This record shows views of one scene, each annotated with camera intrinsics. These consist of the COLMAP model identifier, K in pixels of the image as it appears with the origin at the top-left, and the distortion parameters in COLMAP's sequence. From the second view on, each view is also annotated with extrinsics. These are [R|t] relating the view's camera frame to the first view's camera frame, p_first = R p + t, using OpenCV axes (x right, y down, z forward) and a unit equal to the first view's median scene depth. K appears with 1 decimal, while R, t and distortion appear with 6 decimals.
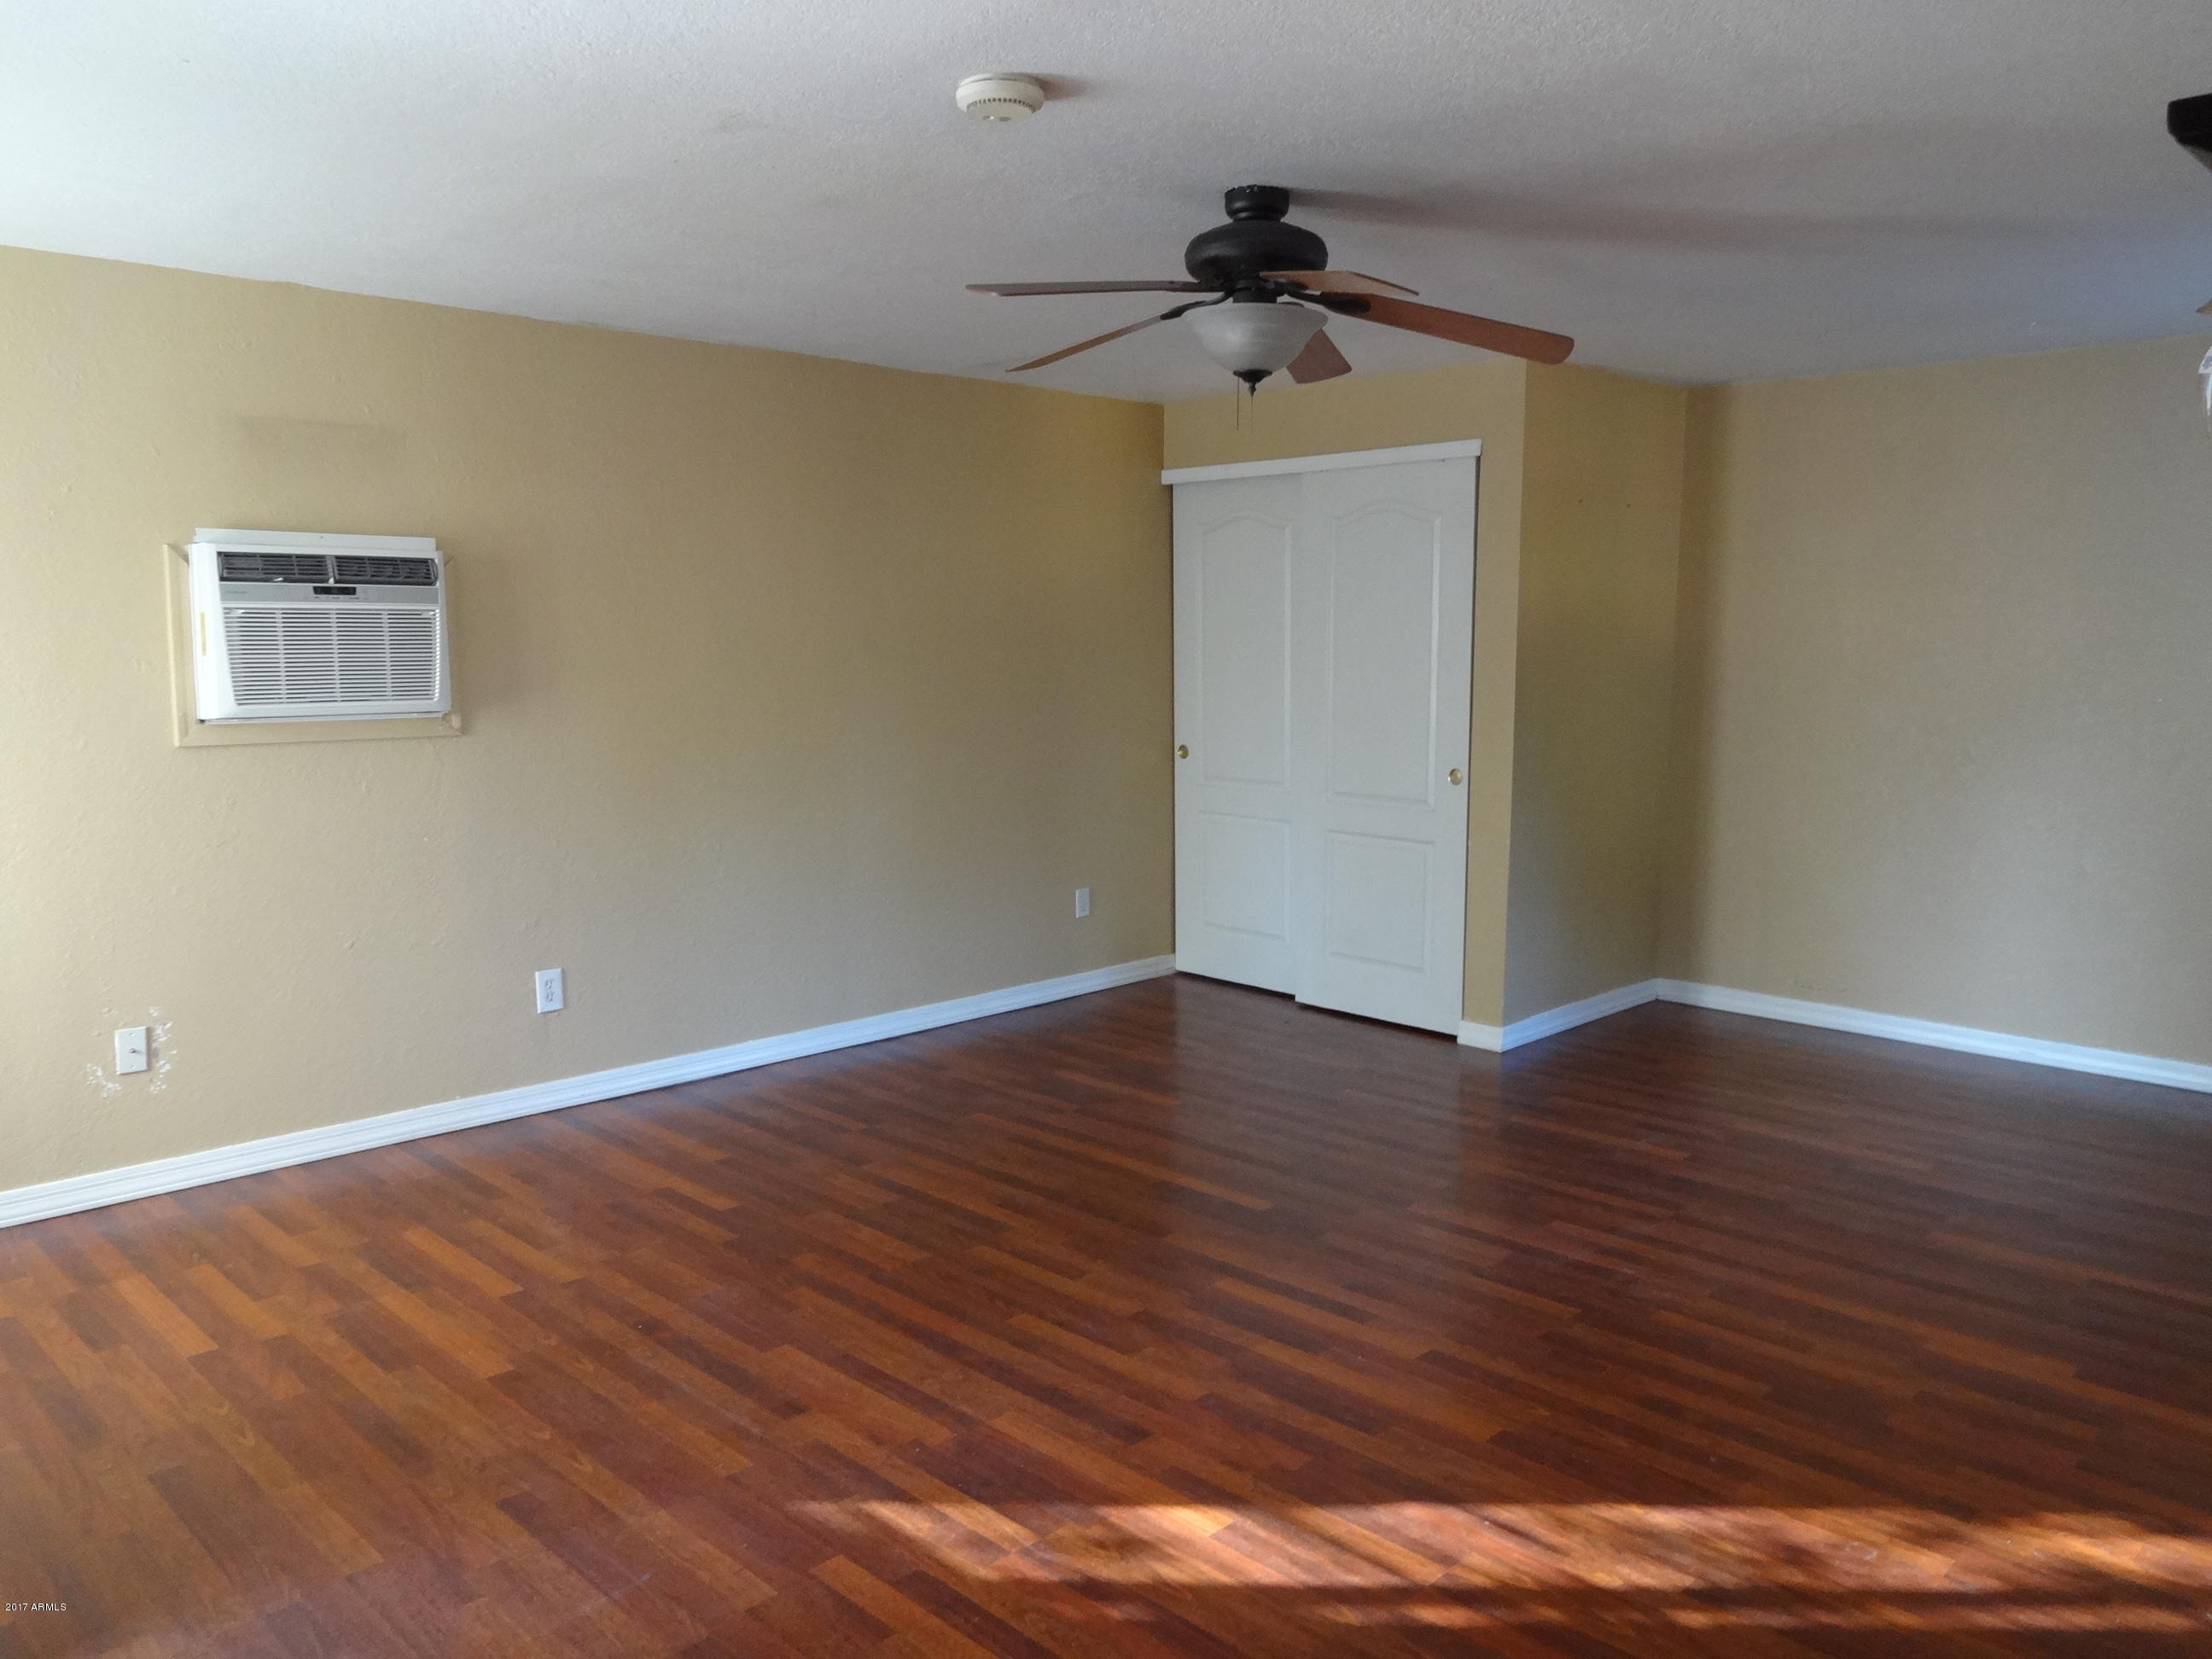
lens RADIAL K [[1638.9, 0, 1162.8], [0, 1638.9, 869.0], [0, 0, 1]] dist [-0.027783, 0.000889]
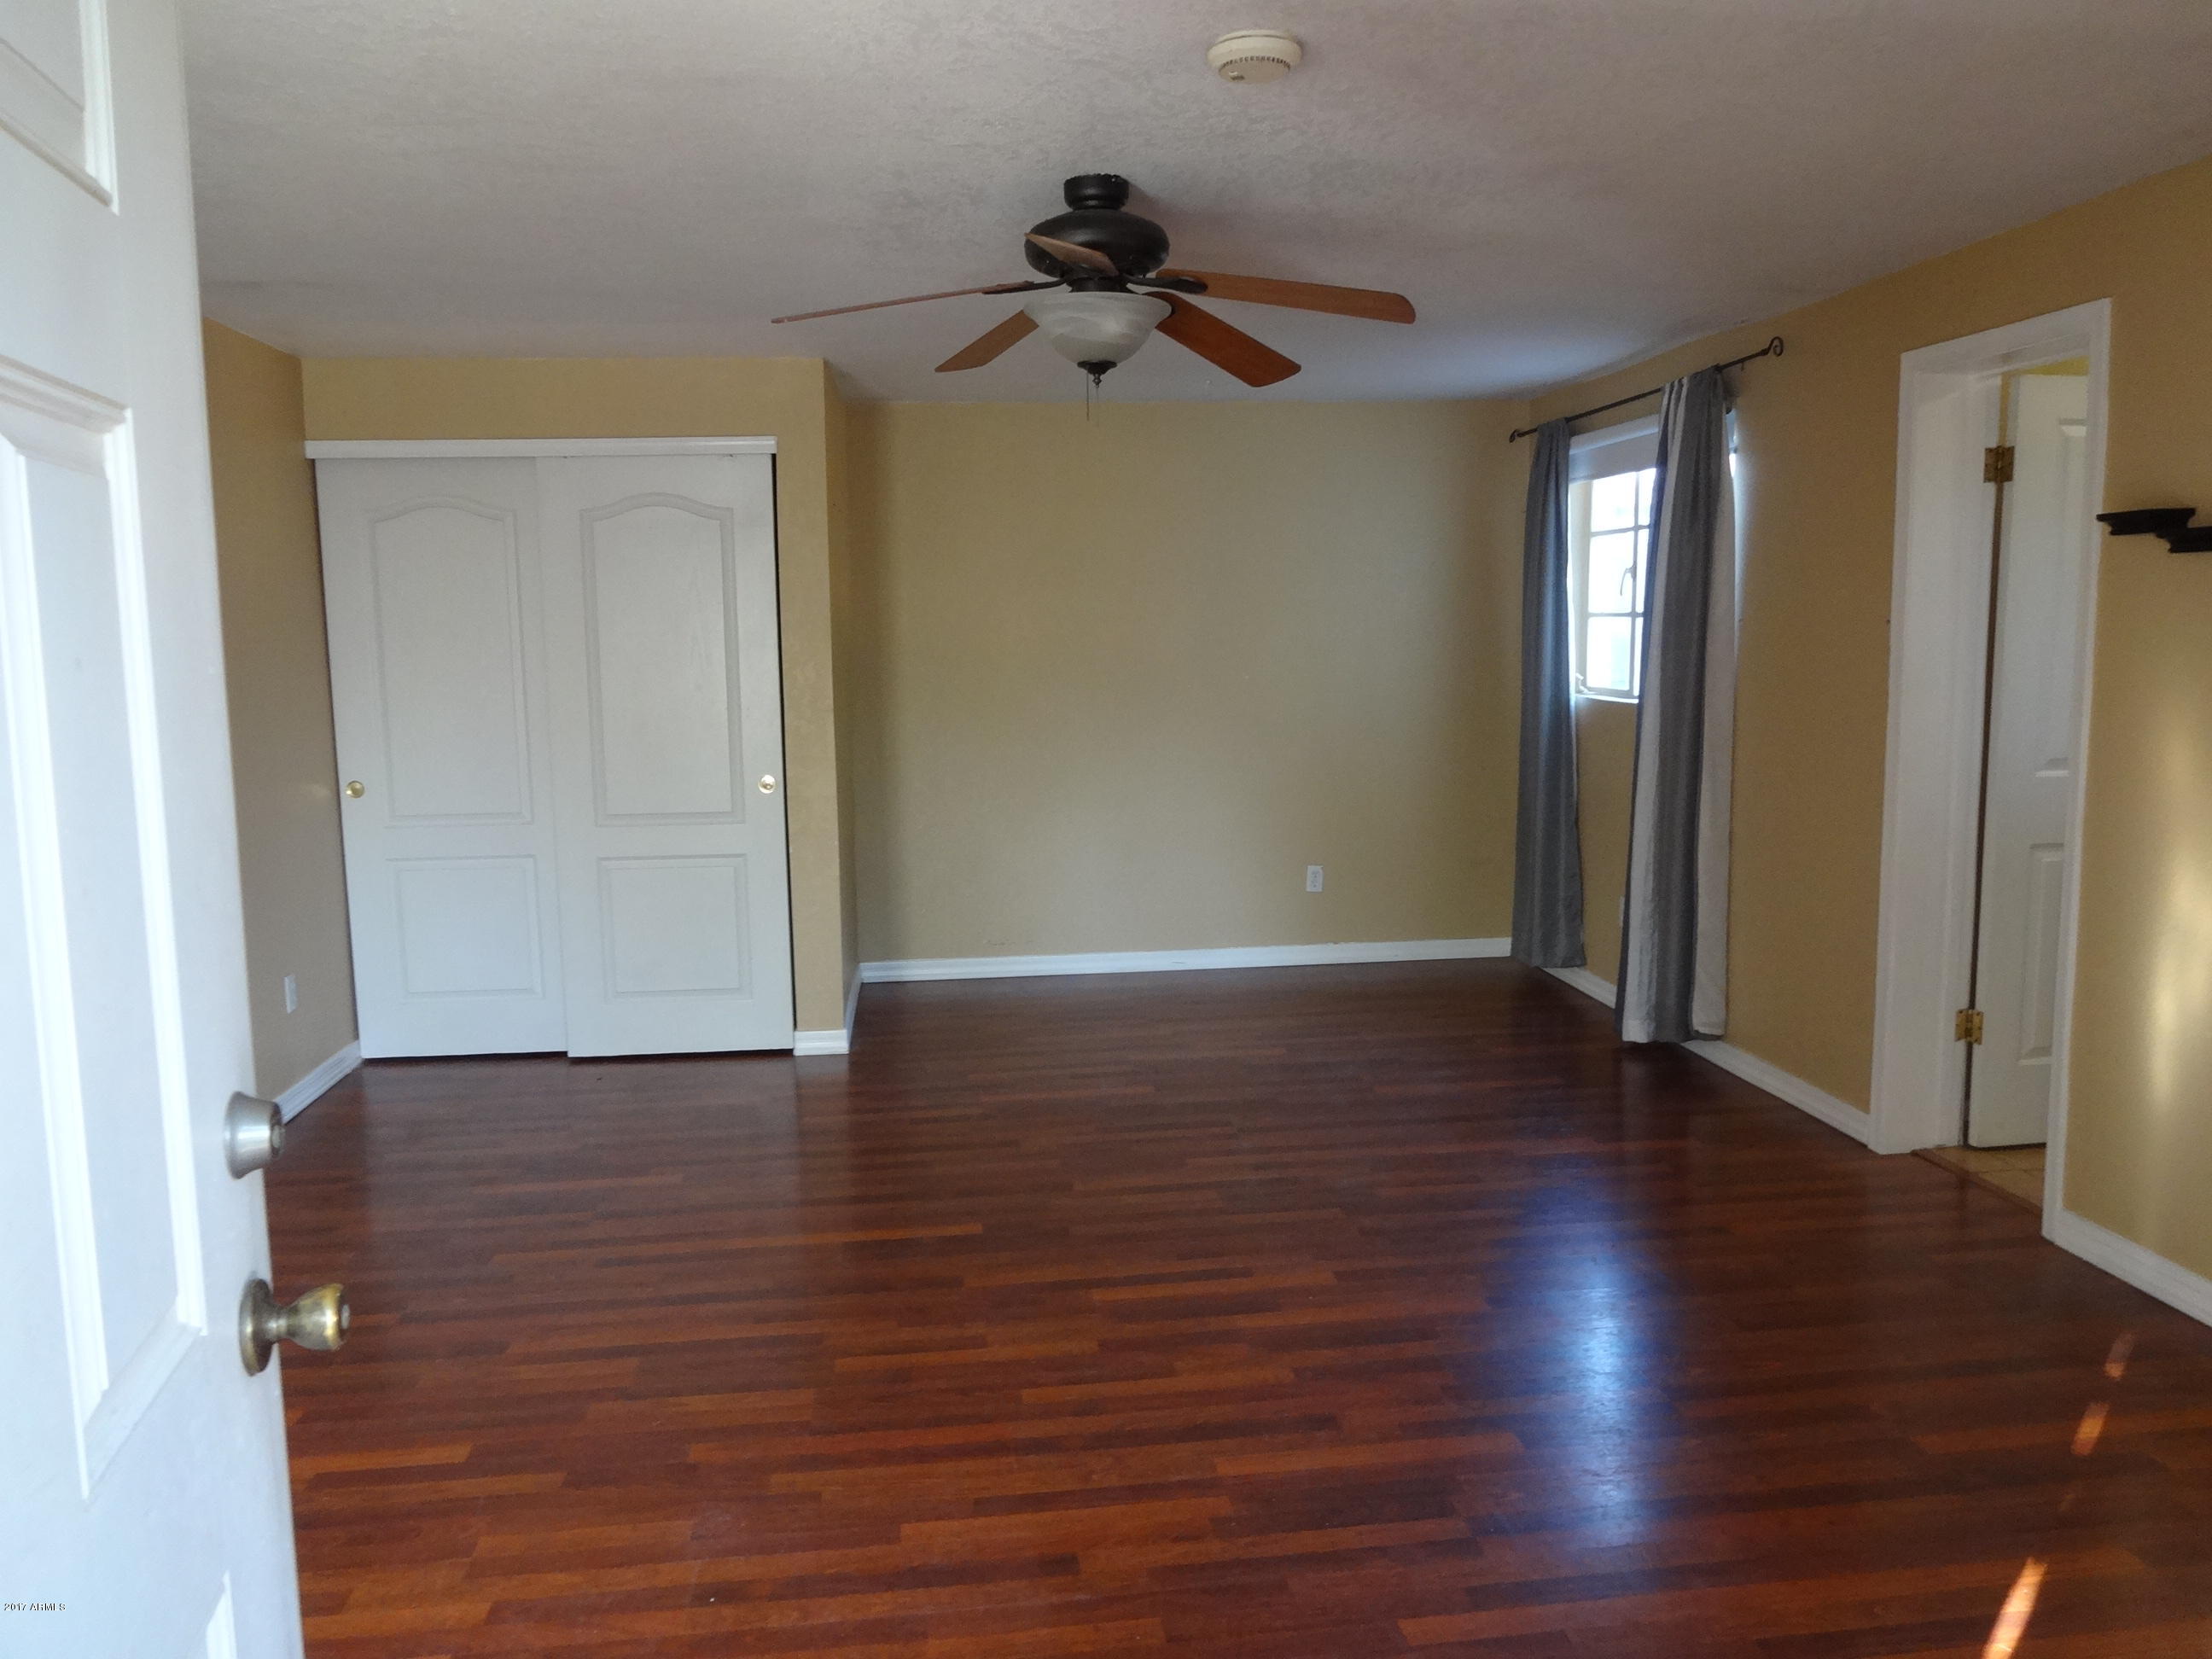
lens RADIAL K [[1634.0, 0, 1115.5], [0, 1634.0, 836.9], [0, 0, 1]] dist [-0.007262, -0.003628]
pose [[0.621248, -0.110137, 0.775835, -0.688356], [0.131093, 0.990728, 0.035671, -0.050027], [-0.772571, 0.079546, 0.629926, 0.365499]]
